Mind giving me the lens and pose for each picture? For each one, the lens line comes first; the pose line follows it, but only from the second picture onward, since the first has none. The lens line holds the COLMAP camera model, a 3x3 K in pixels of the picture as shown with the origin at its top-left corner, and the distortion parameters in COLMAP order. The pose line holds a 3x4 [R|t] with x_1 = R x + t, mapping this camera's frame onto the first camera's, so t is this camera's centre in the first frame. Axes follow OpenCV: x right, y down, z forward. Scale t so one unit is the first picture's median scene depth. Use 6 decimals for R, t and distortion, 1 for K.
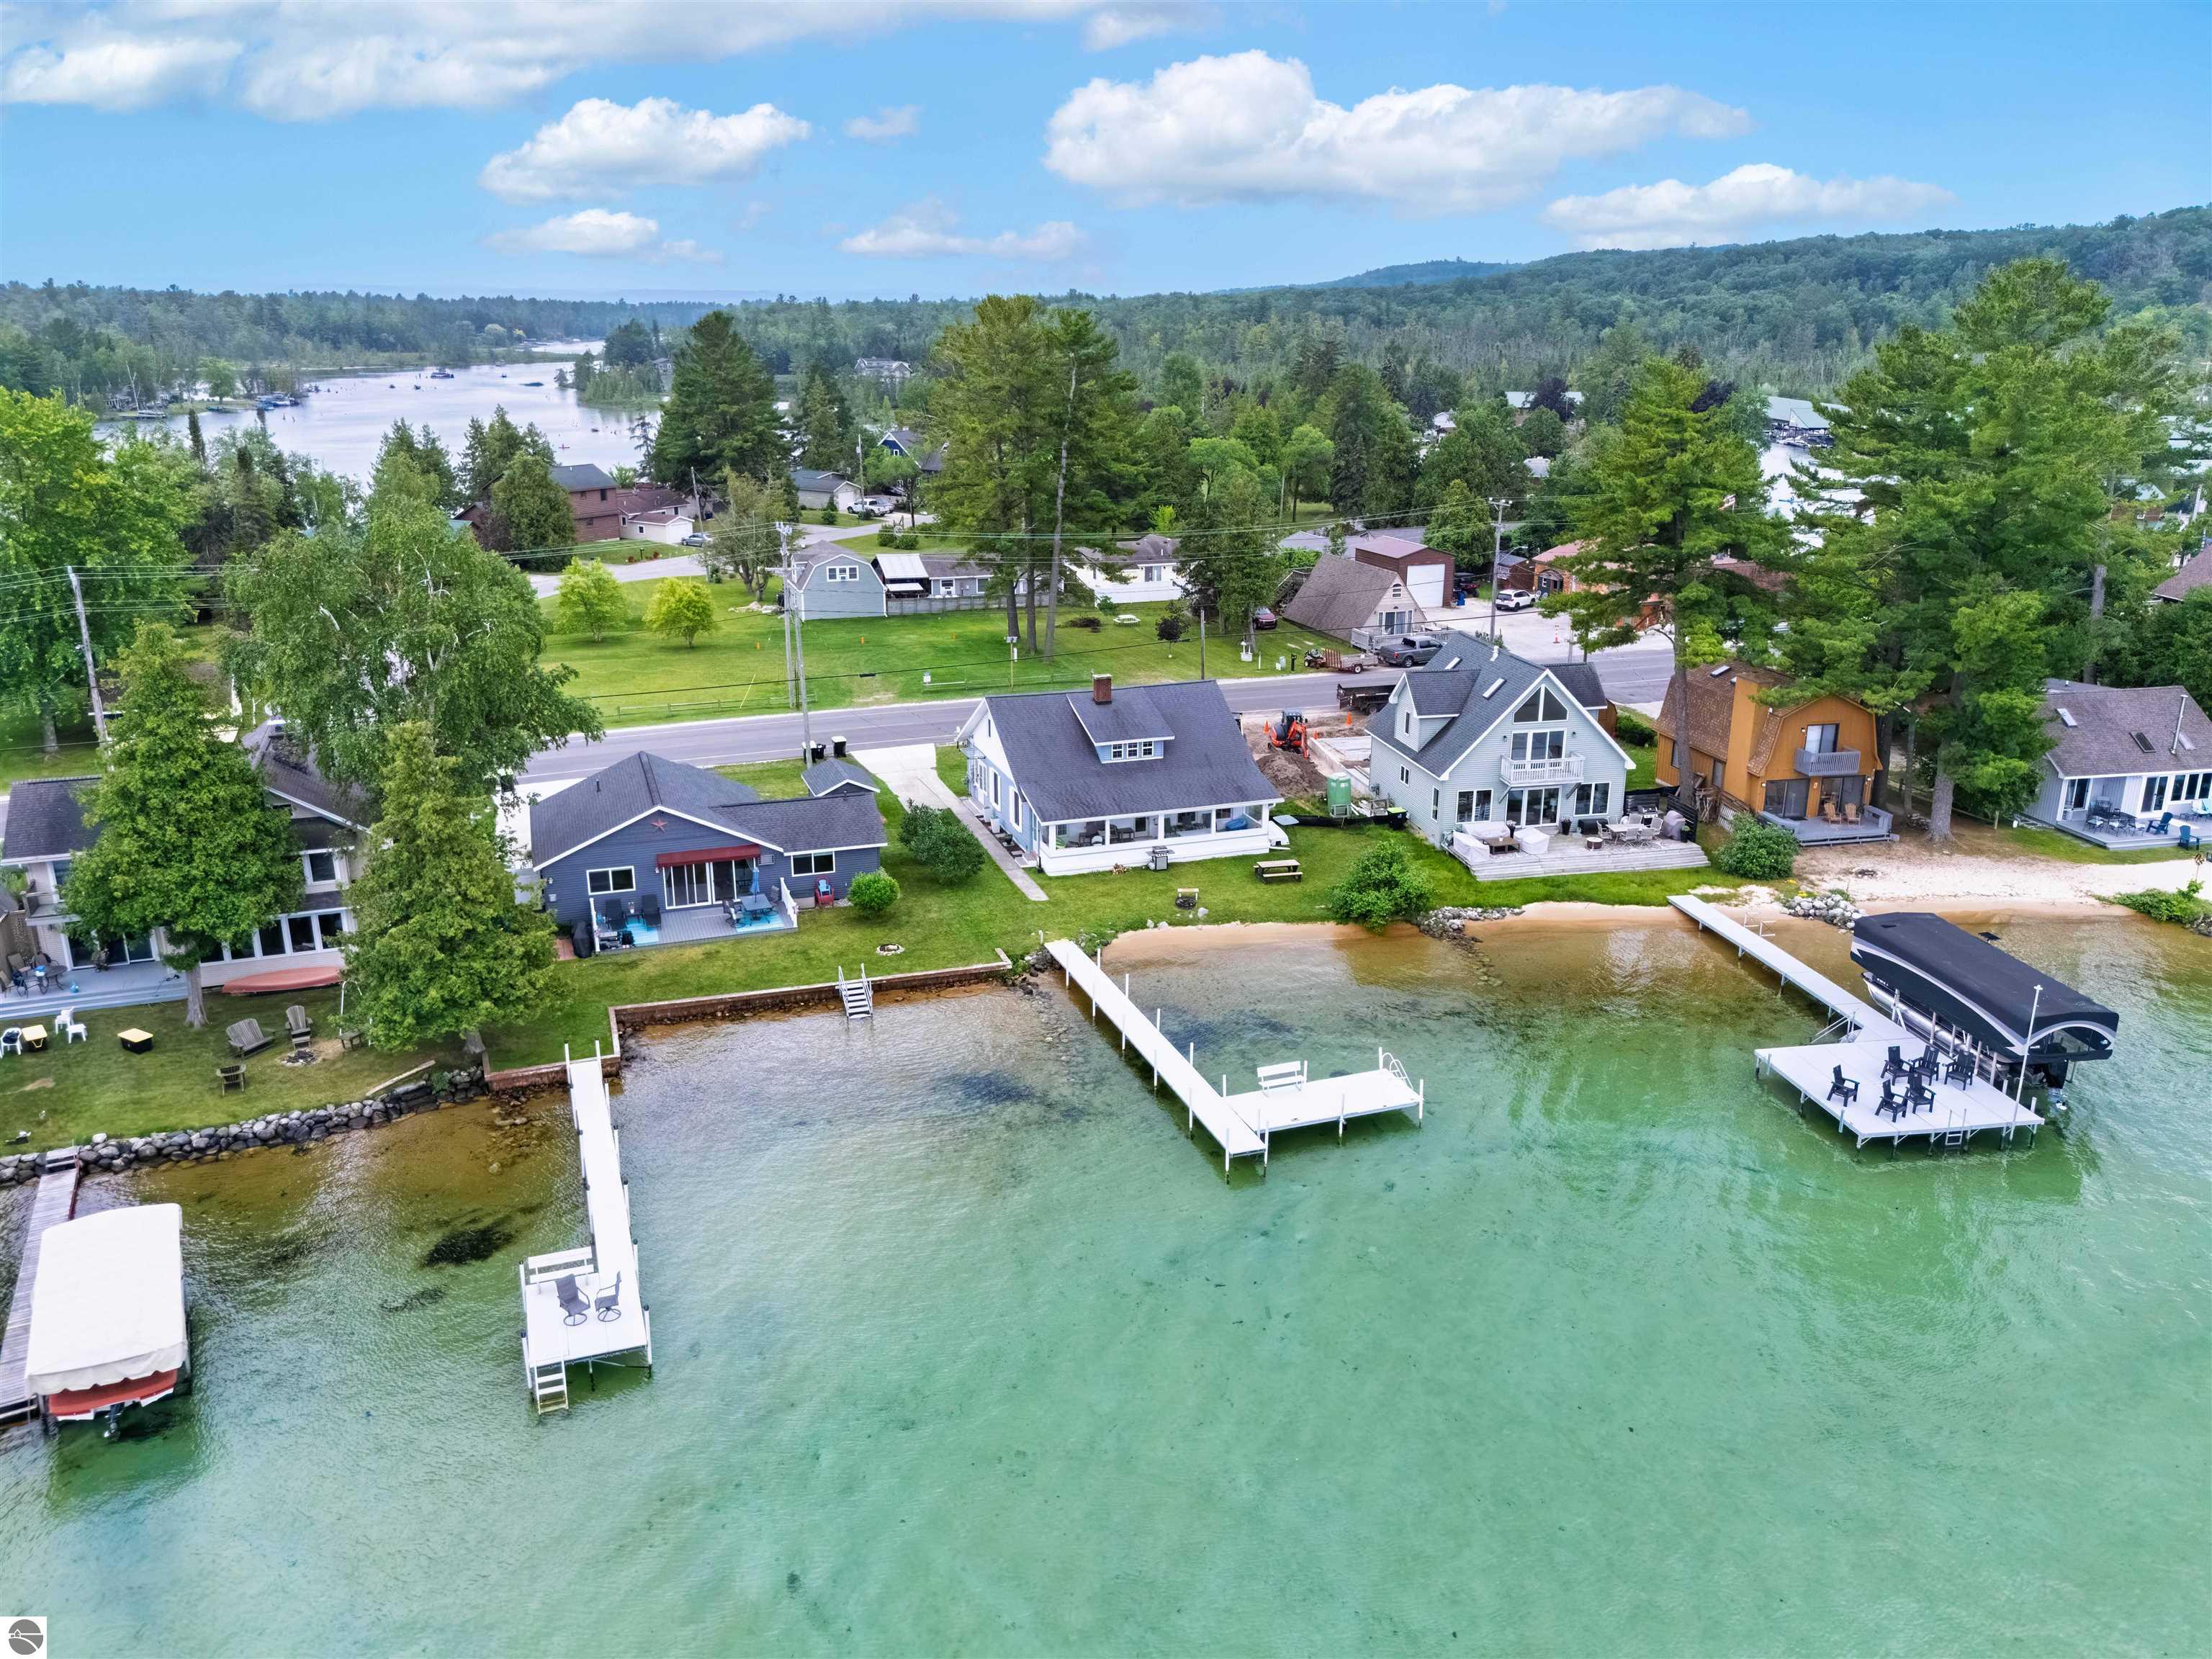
lens RADIAL K [[1634.9, 0, 1118.4], [0, 1634.9, 828.8], [0, 0, 1]] dist [0.055420, -0.048832]
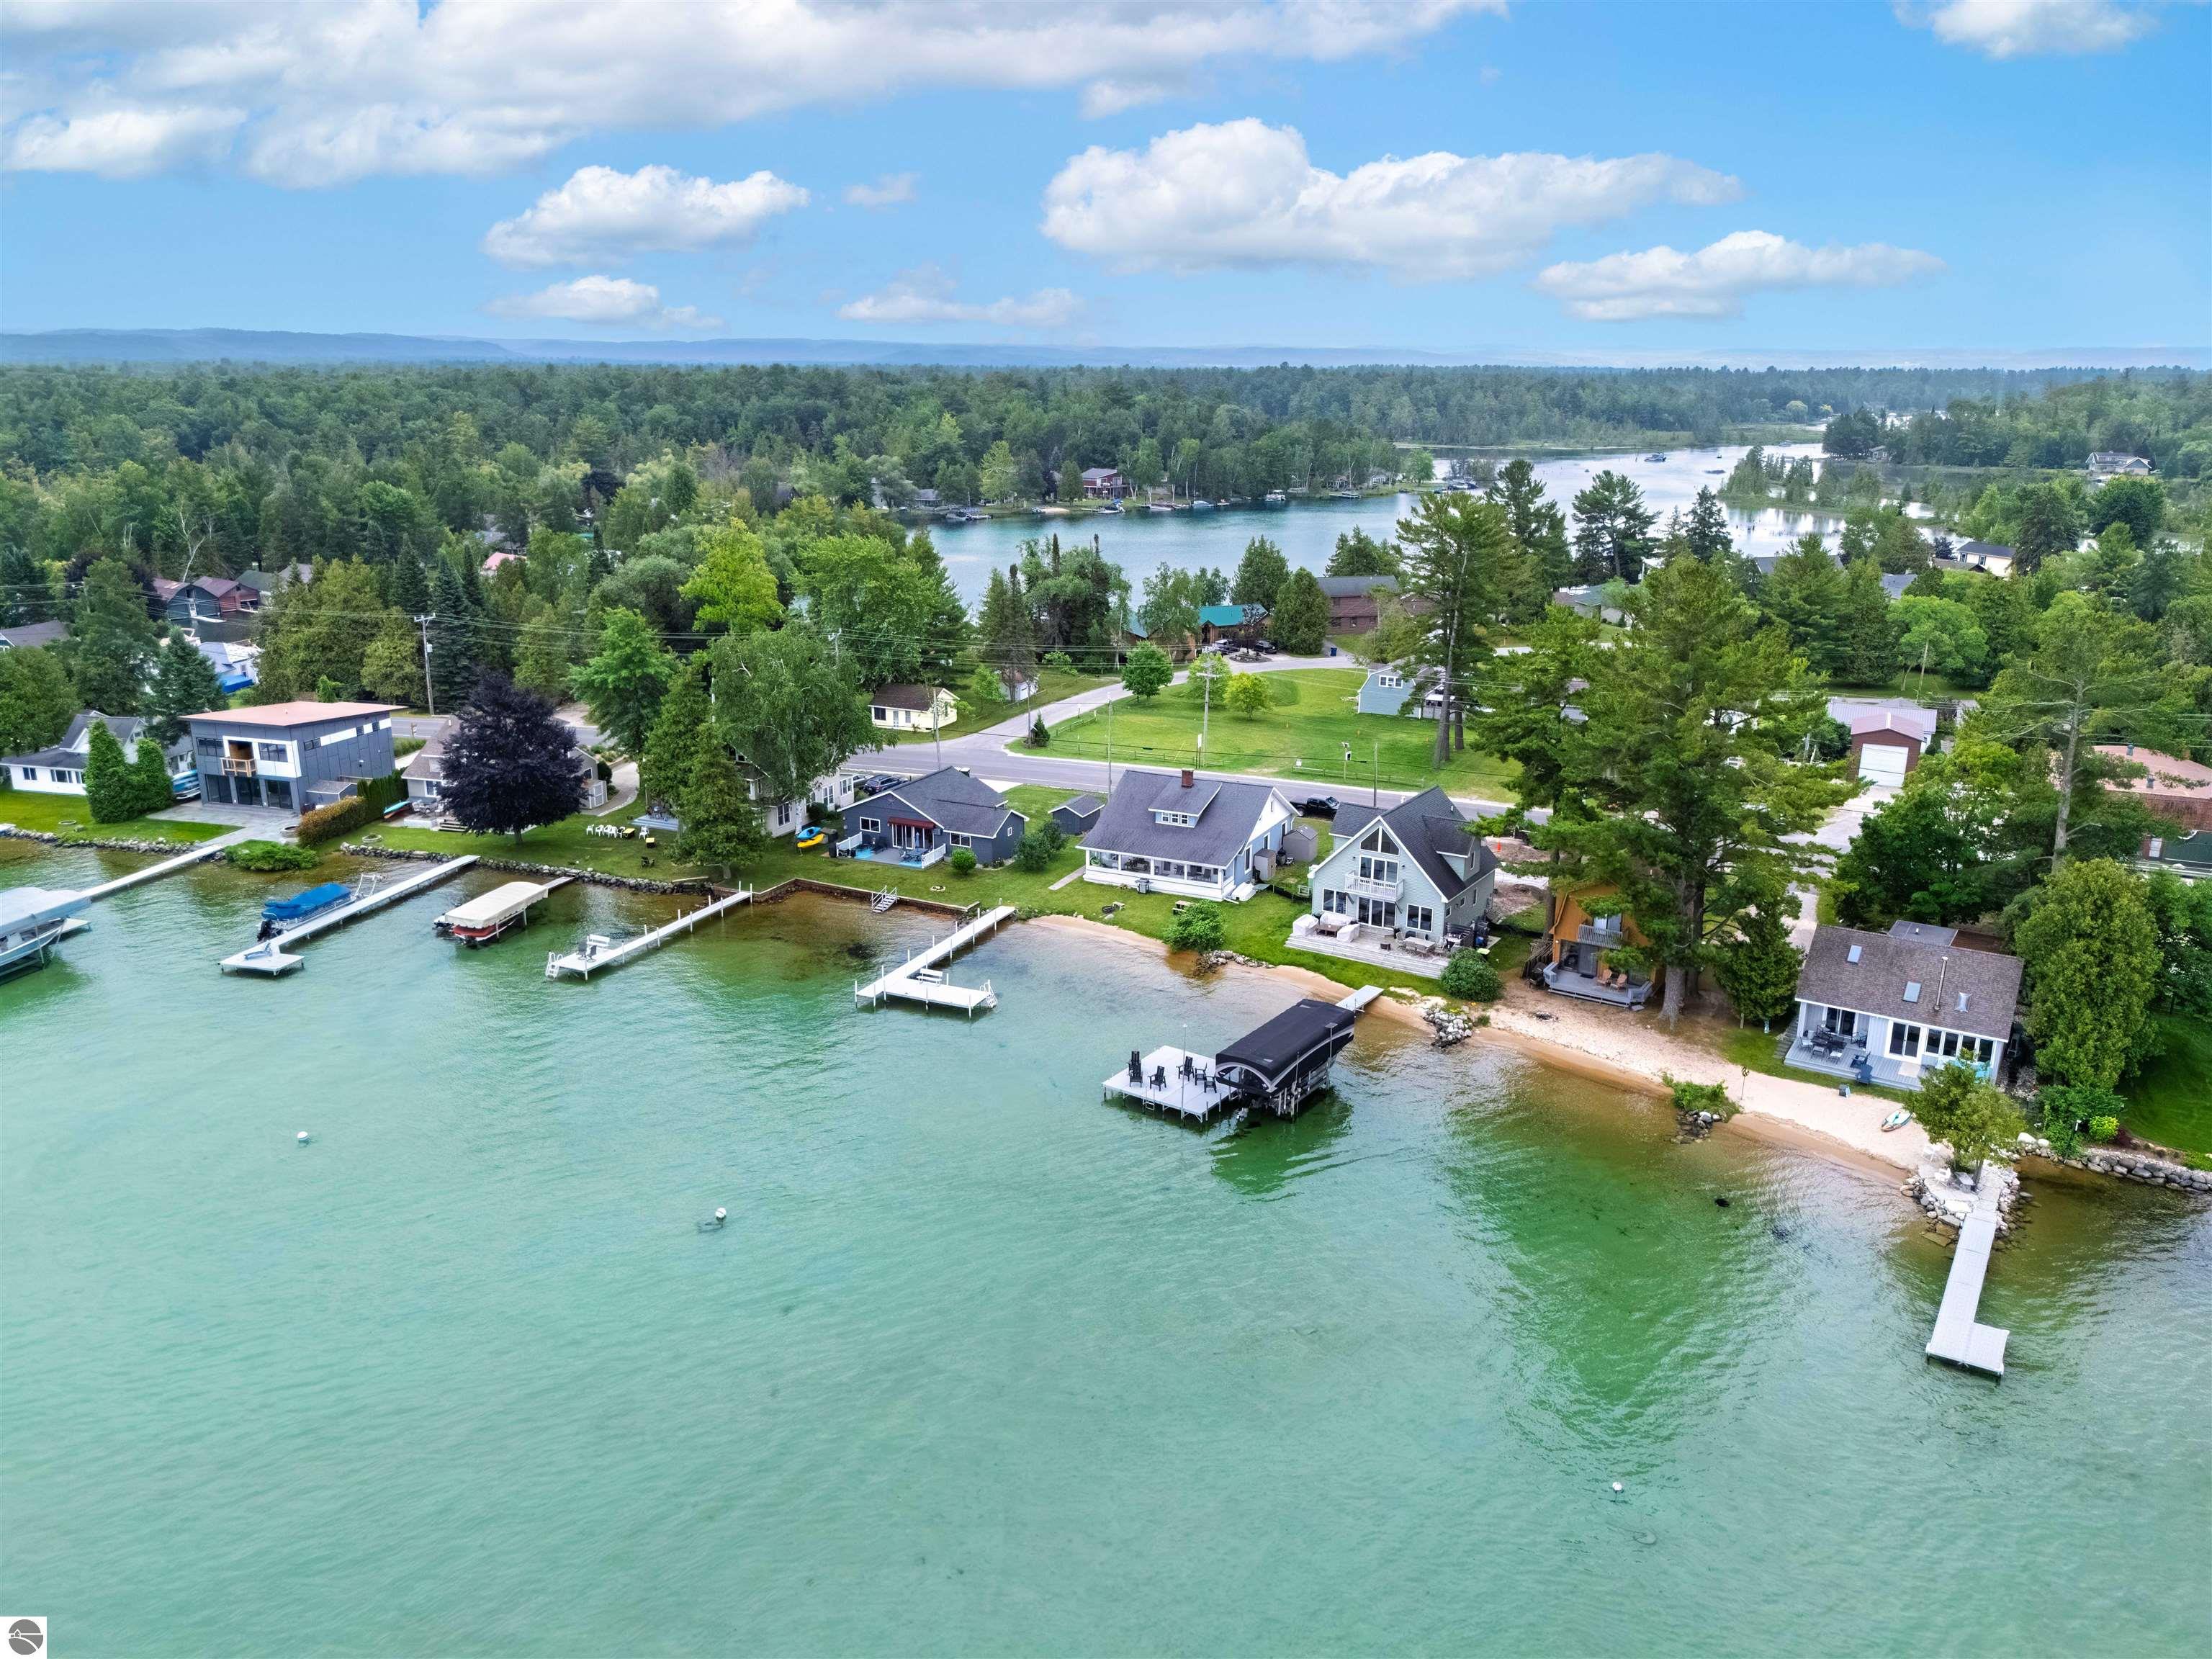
lens RADIAL K [[1634.9, 0, 1118.4], [0, 1634.9, 828.8], [0, 0, 1]] dist [0.055420, -0.048832]
pose [[0.711915, 0.192567, -0.675348, 1.029447], [-0.215963, 0.975101, 0.050382, -0.106428], [0.668234, 0.109982, 0.735776, -0.171381]]
